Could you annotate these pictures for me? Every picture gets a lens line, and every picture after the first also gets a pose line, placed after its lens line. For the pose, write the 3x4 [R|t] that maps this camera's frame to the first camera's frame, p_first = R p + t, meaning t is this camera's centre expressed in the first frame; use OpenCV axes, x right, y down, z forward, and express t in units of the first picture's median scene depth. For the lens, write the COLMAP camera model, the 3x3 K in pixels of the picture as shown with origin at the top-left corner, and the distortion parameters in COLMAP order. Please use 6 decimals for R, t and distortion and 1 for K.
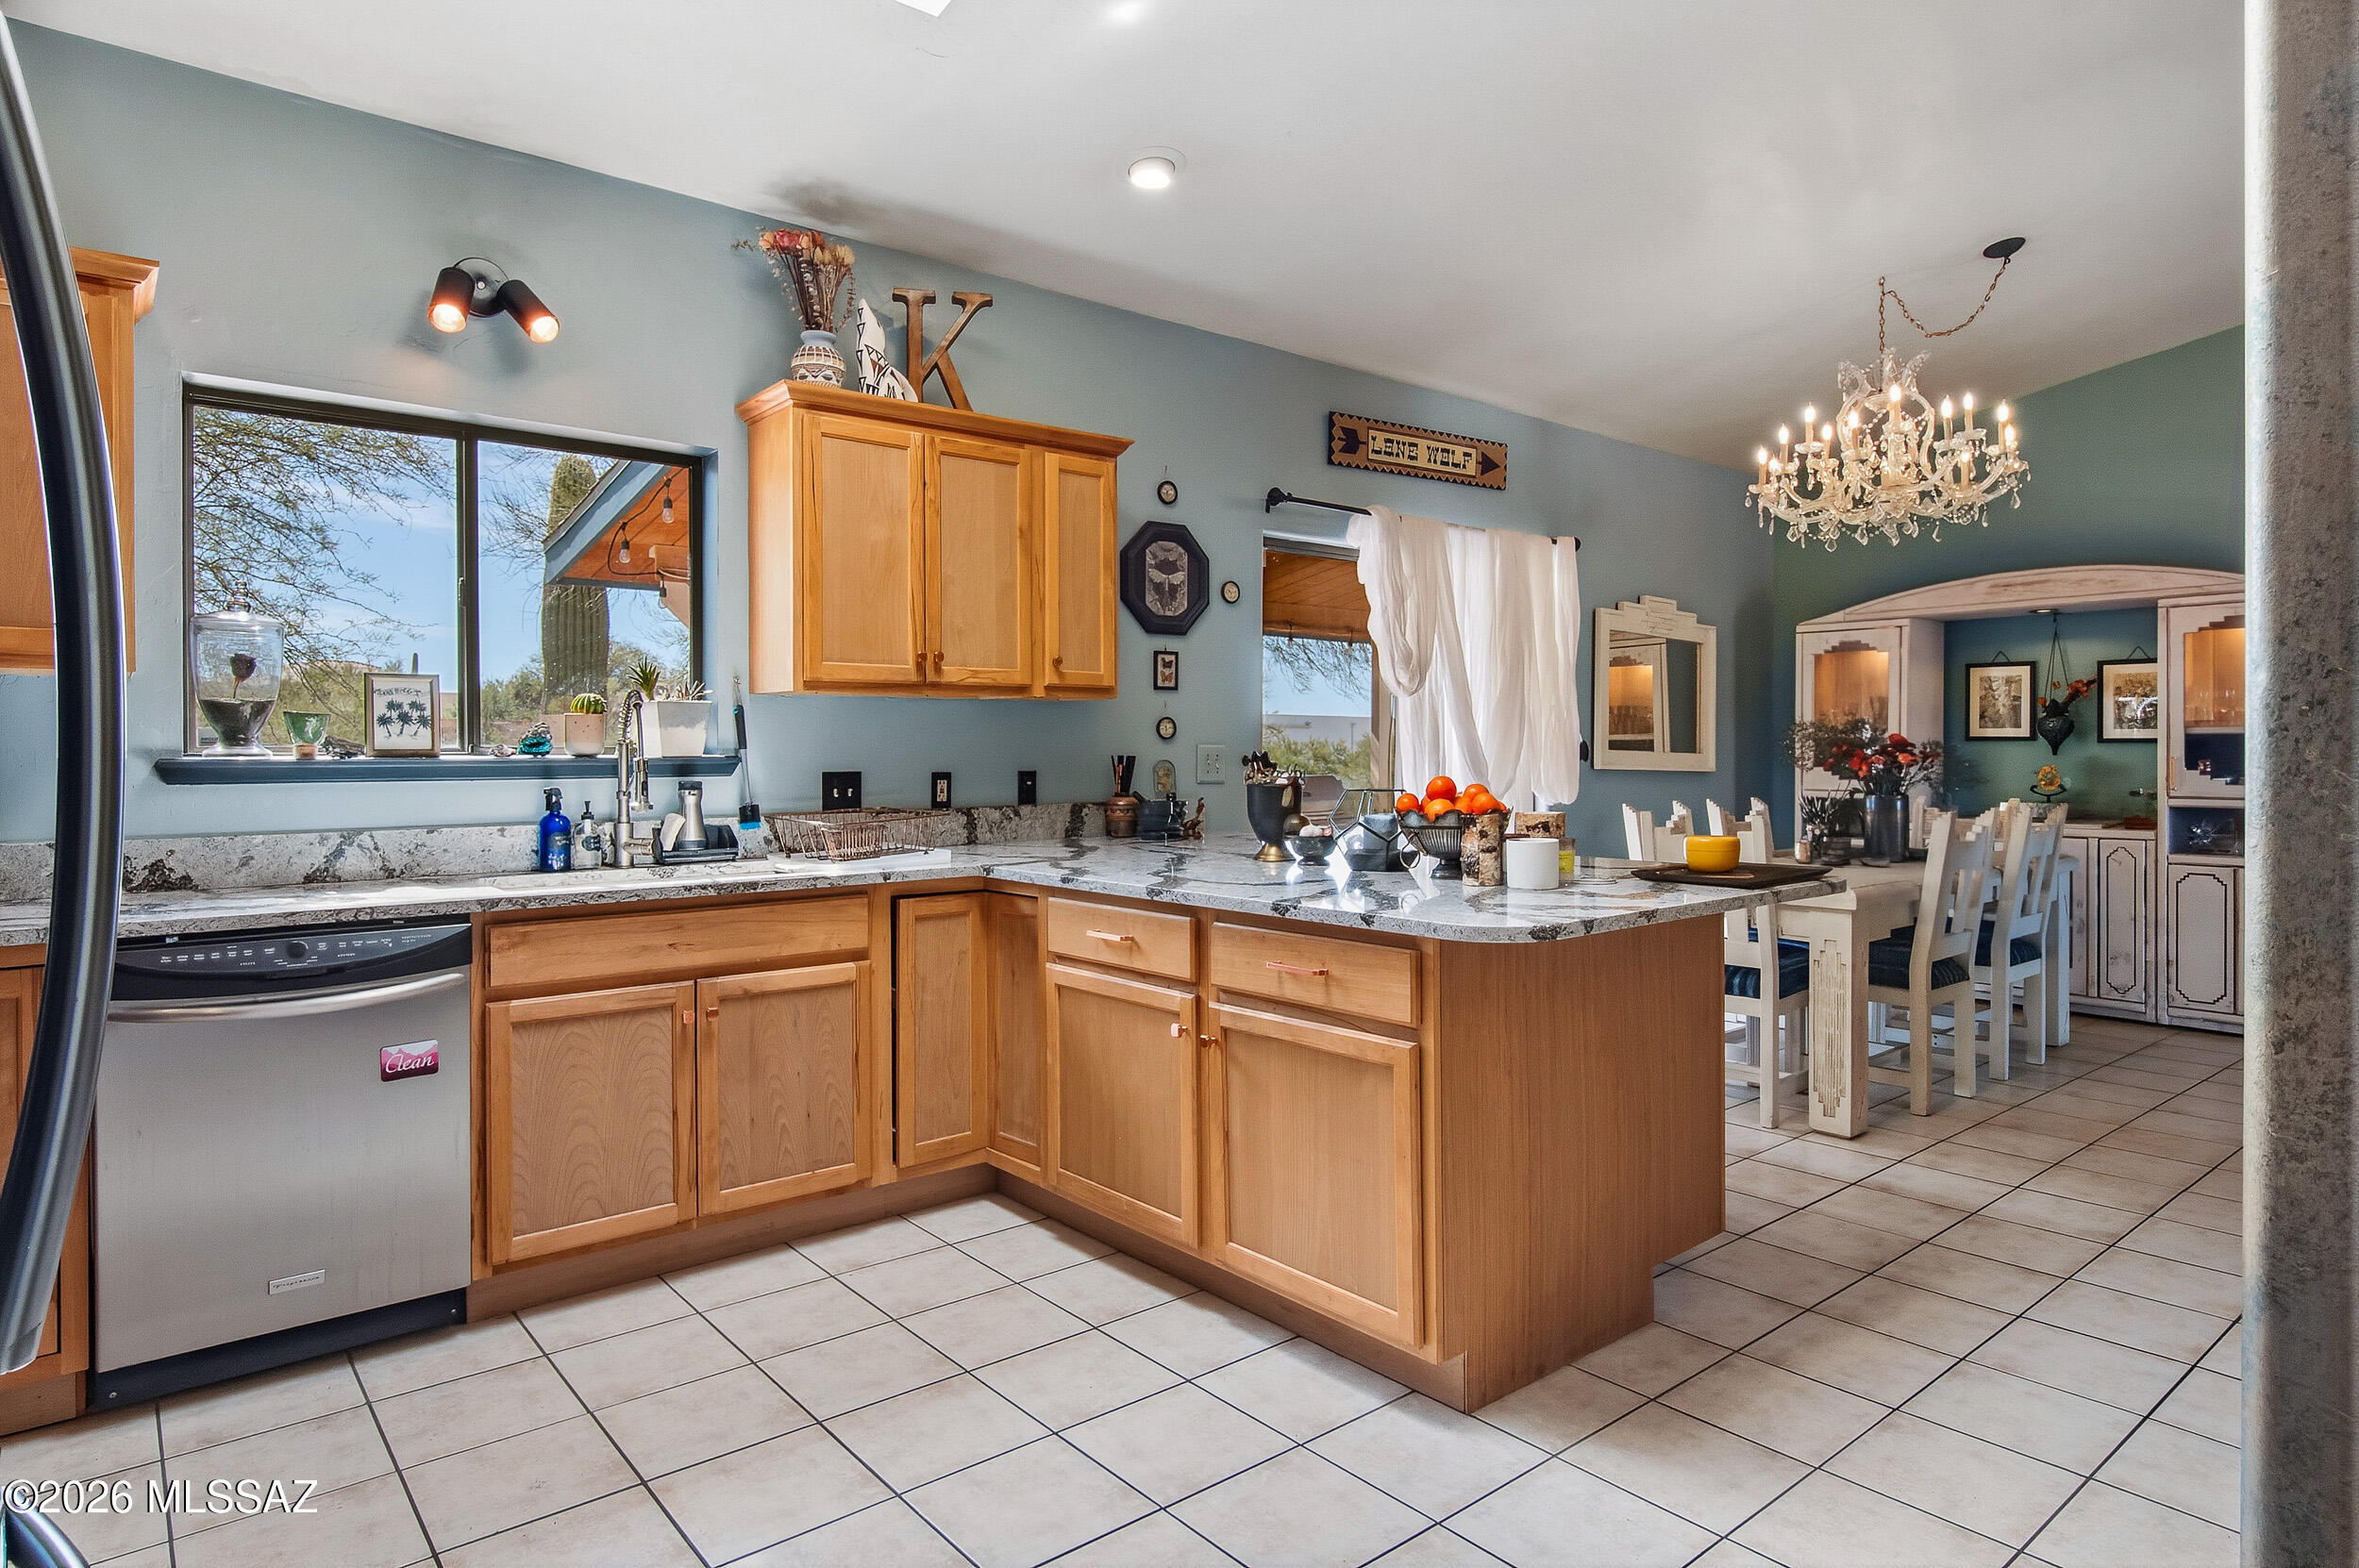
lens RADIAL K [[1318.9, 0, 1182.5], [0, 1318.9, 750.2], [0, 0, 1]] dist [-0.005080, -0.000937]
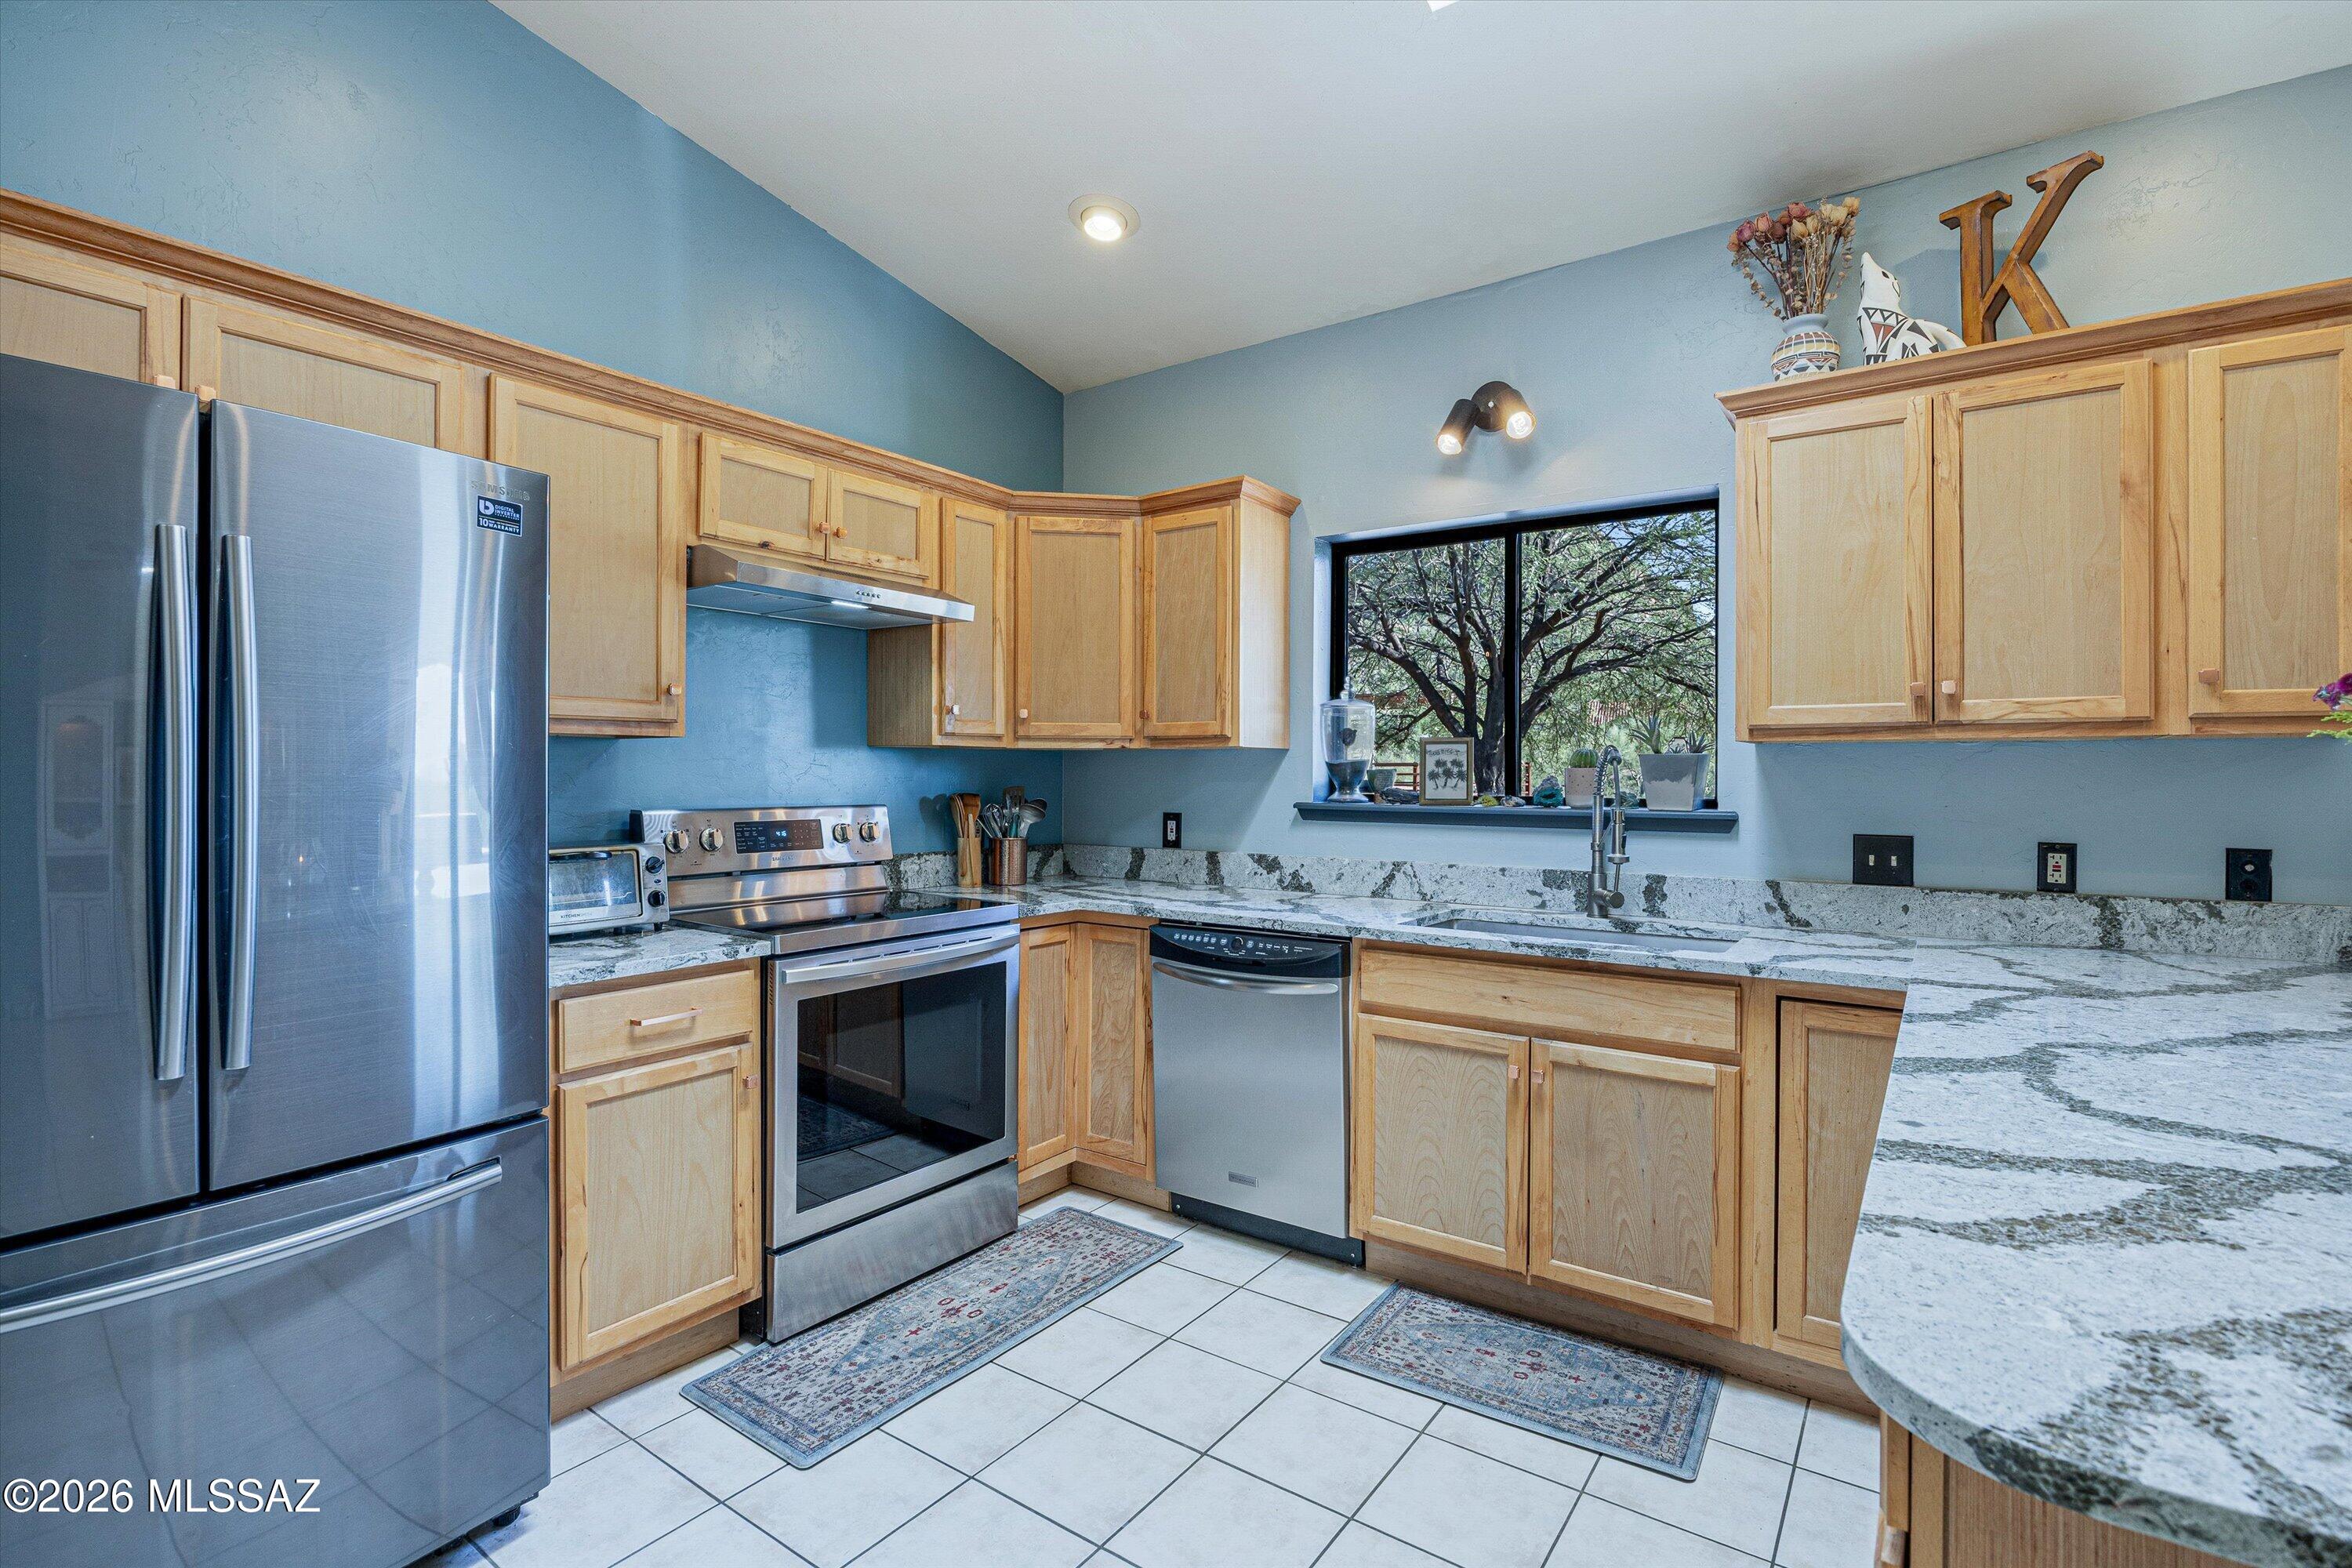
lens RADIAL K [[1079.0, 0, 1188.7], [0, 1079.0, 772.8], [0, 0, 1]] dist [-0.020156, 0.000208]
pose [[0.262357, 0.002600, -0.964967, 0.302663], [-0.007354, 0.999973, 0.000695, -0.021944], [0.964943, 0.006914, 0.262369, 0.463351]]
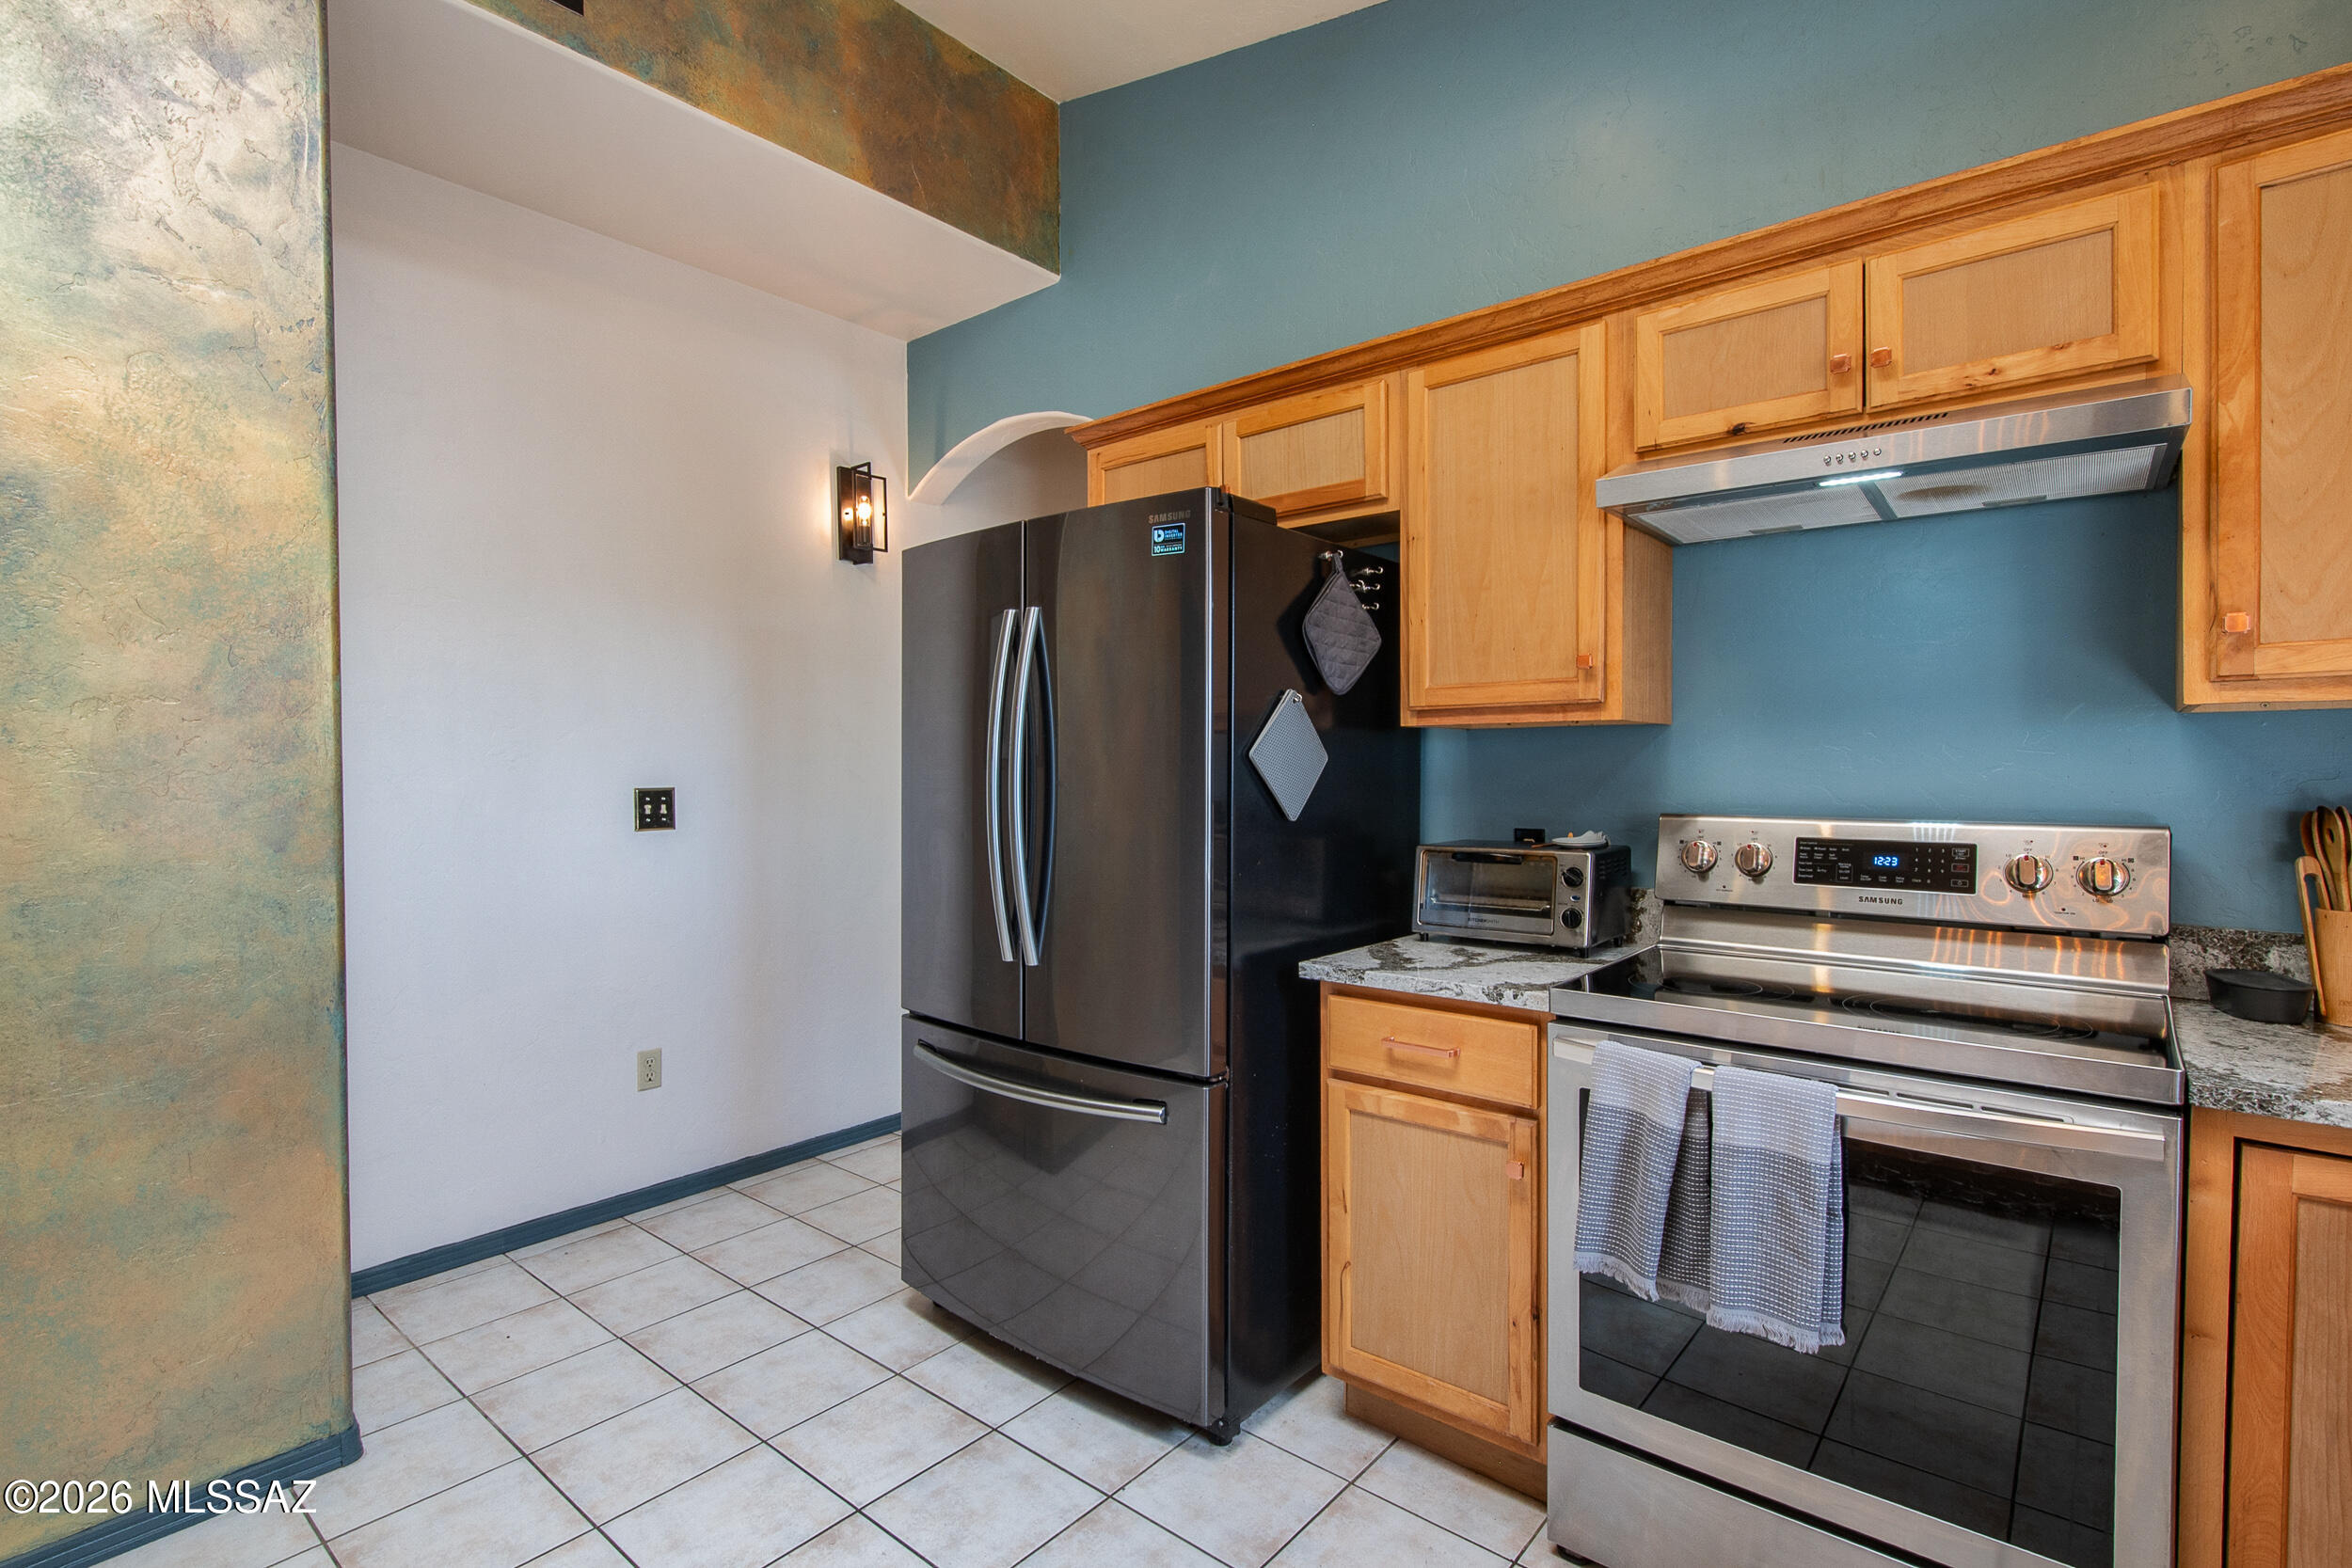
lens RADIAL K [[1113.5, 0, 1176.0], [0, 1113.5, 784.0], [0, 0, 1]] dist [0.002779, 0.000137]
pose [[-0.983383, 0.006248, -0.181433, -0.159711], [0.002923, 0.999823, 0.018587, -0.020948], [0.181517, 0.017748, -0.983228, 0.865088]]
